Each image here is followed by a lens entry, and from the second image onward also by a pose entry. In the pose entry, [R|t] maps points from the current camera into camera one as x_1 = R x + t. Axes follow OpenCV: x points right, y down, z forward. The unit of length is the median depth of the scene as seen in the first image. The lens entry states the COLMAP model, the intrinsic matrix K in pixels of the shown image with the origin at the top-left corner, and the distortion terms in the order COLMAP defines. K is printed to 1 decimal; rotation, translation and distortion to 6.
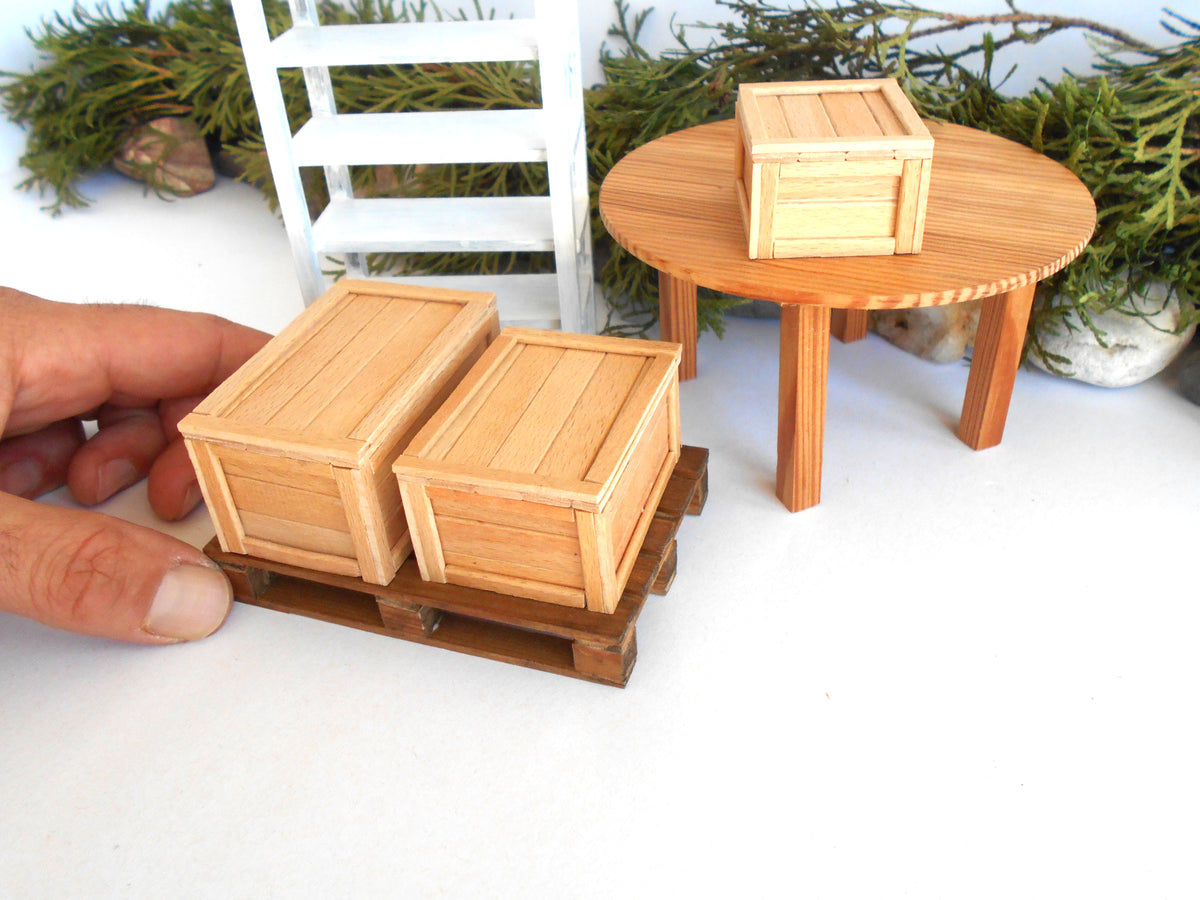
lens RADIAL K [[1018.5, 0, 615.1], [0, 1018.5, 448.1], [0, 0, 1]] dist [-0.009873, -0.014922]
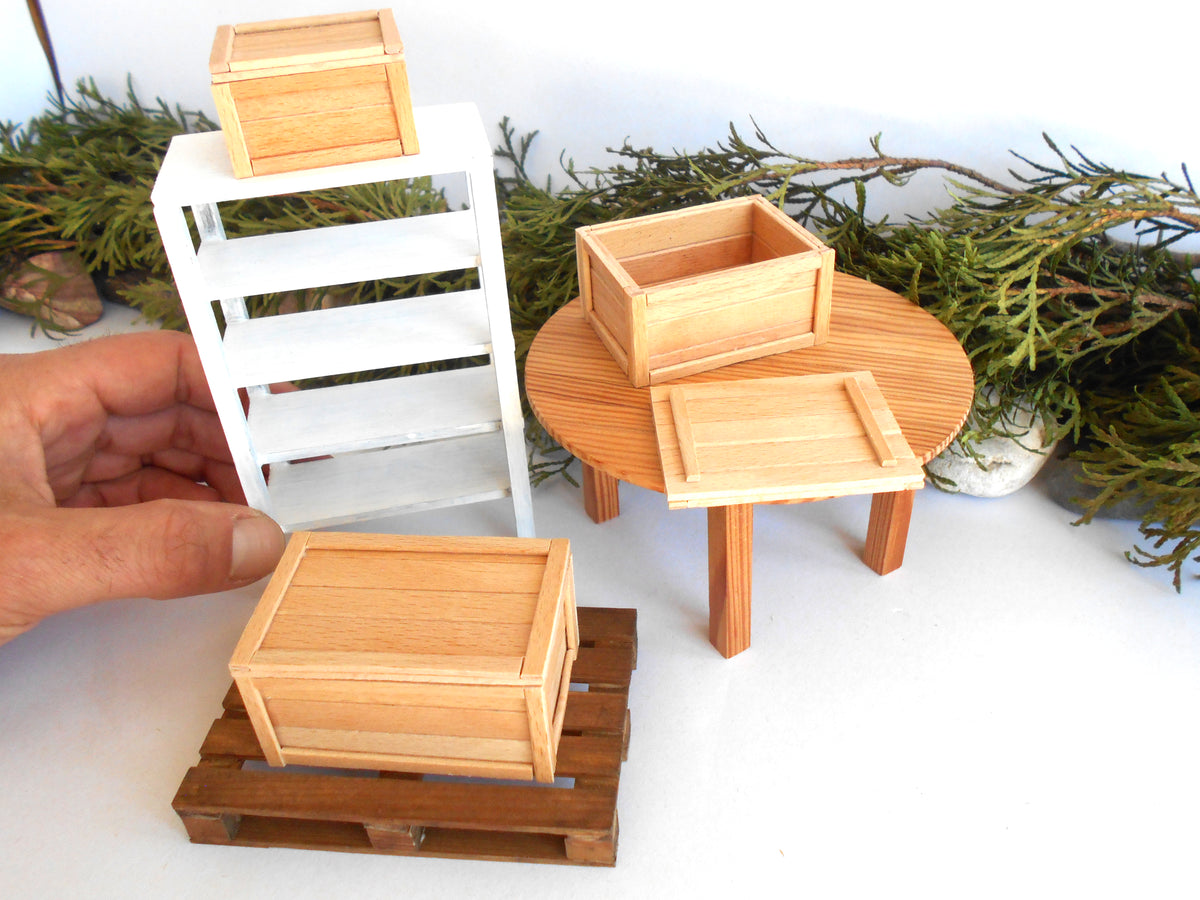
lens RADIAL K [[1018.0, 0, 619.7], [0, 1018.0, 463.4], [0, 0, 1]] dist [-0.038734, 0.016590]
pose [[0.989163, -0.083631, 0.120677, -0.047399], [0.081791, 0.996446, 0.020134, -0.157164], [-0.121932, -0.010046, 0.992488, -0.057099]]
